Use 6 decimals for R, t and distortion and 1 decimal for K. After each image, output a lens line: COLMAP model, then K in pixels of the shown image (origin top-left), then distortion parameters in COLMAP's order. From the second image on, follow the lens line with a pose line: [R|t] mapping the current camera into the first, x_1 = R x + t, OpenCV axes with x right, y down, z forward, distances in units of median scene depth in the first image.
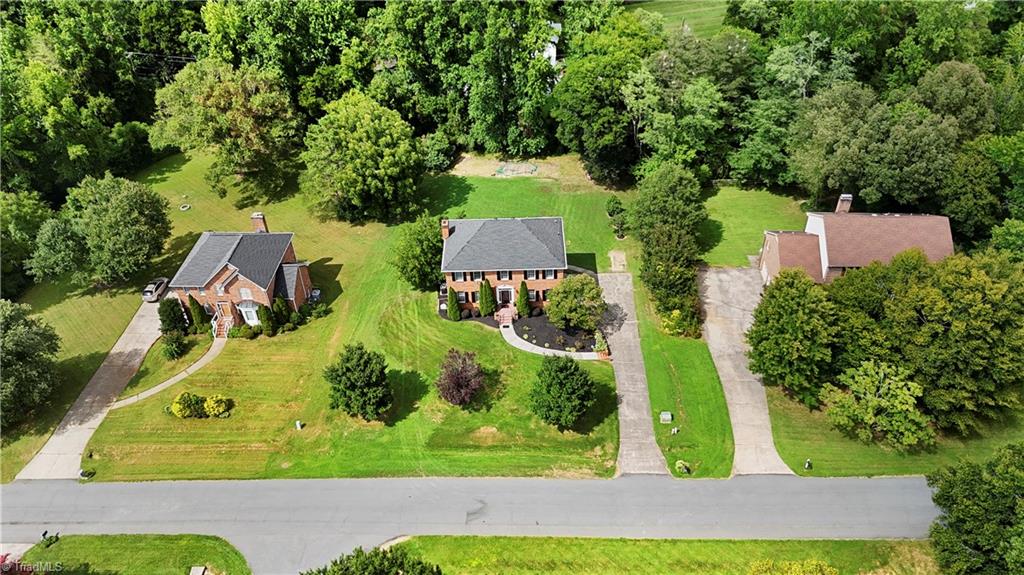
lens RADIAL K [[755.6, 0, 518.9], [0, 755.6, 282.2], [0, 0, 1]] dist [0.081647, -0.080446]
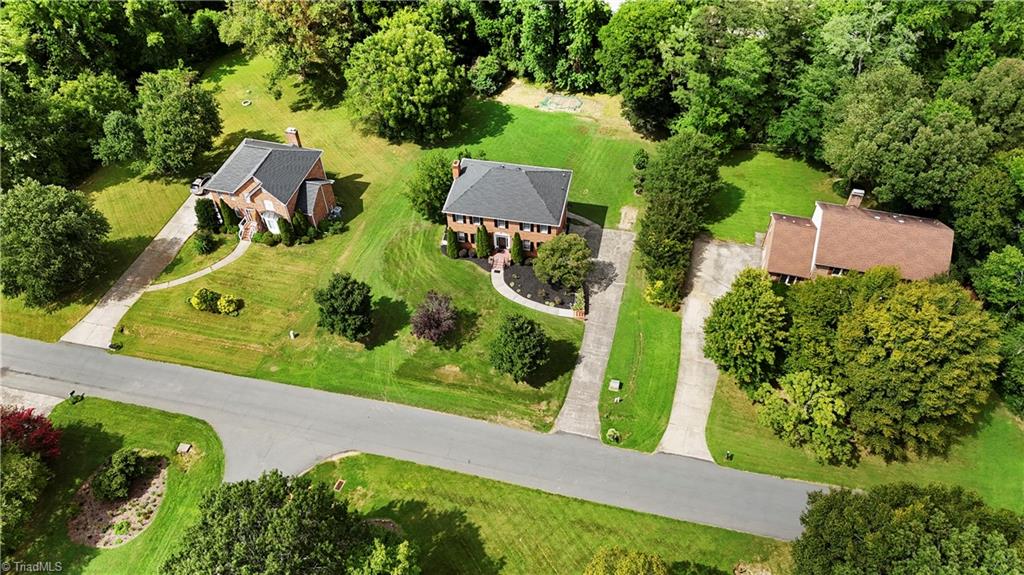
lens RADIAL K [[755.6, 0, 518.9], [0, 755.6, 282.2], [0, 0, 1]] dist [0.081647, -0.080446]
pose [[0.979903, 0.155114, -0.125419, 0.148595], [-0.134575, 0.978172, 0.158332, -0.098350], [0.147241, -0.138272, 0.979388, -0.035714]]
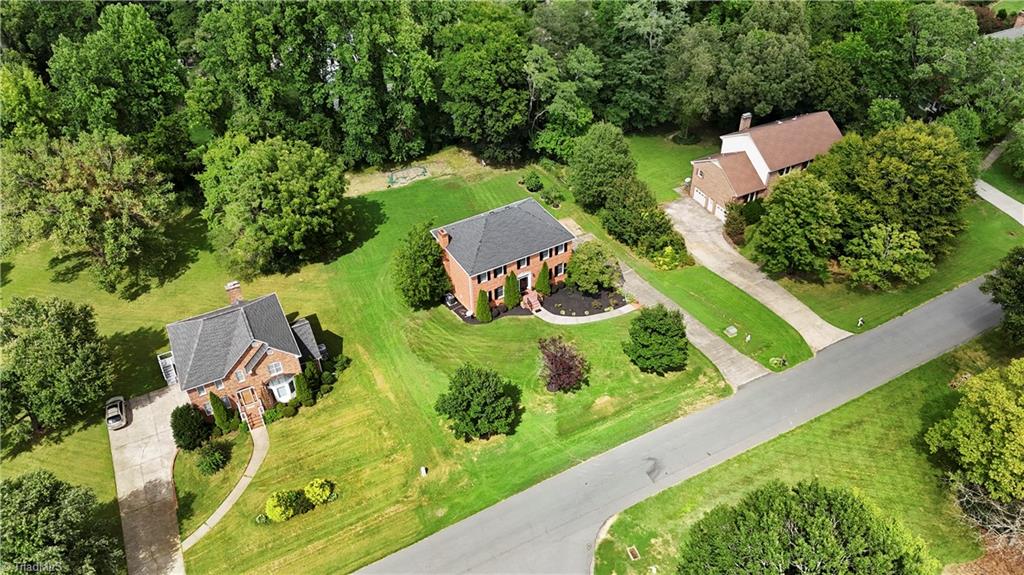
lens RADIAL K [[747.2, 0, 518.5], [0, 747.2, 283.4], [0, 0, 1]] dist [0.072686, -0.059140]
pose [[0.870753, -0.305631, 0.385201, -0.417473], [0.305092, 0.950155, 0.064220, -0.048571], [-0.385628, 0.061602, 0.920596, 0.082519]]
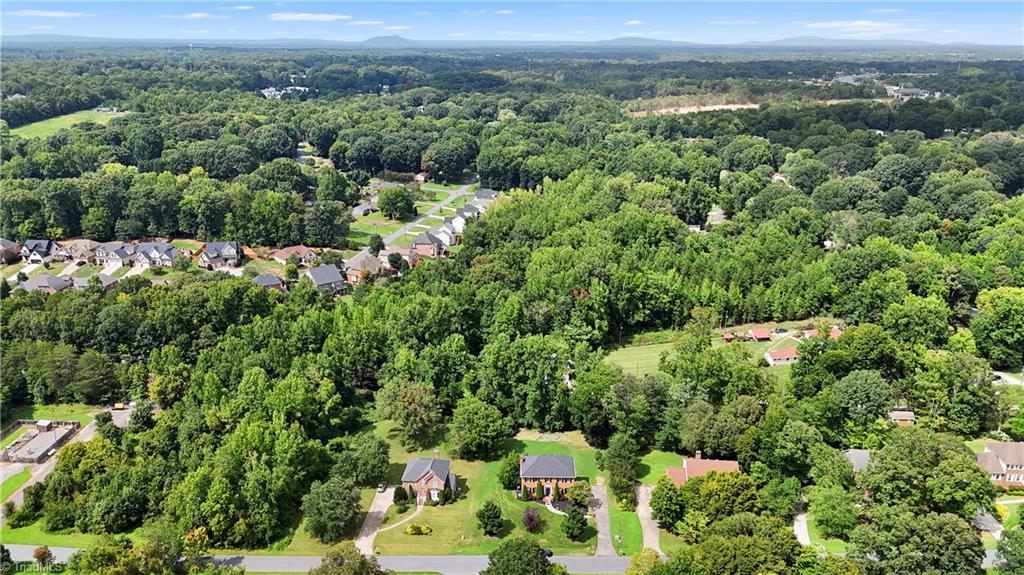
lens RADIAL K [[755.6, 0, 518.9], [0, 755.6, 282.2], [0, 0, 1]] dist [0.081647, -0.080446]
pose [[0.999386, 0.032790, -0.012350, -0.097642], [-0.035032, 0.928030, -0.370854, 0.286568], [-0.000699, 0.371059, 0.928609, -1.326916]]
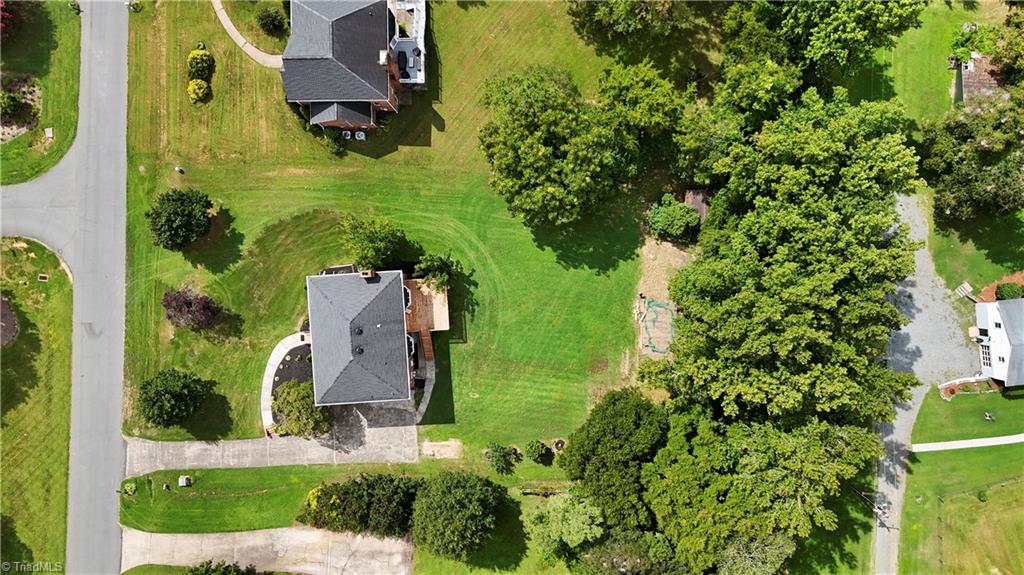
lens RADIAL K [[755.6, 0, 518.9], [0, 755.6, 282.2], [0, 0, 1]] dist [0.081647, -0.080446]
pose [[0.053186, 0.997578, 0.044831, -0.123901], [-0.602962, -0.003704, 0.797761, -0.947416], [0.795995, -0.069461, 0.601304, 0.615943]]
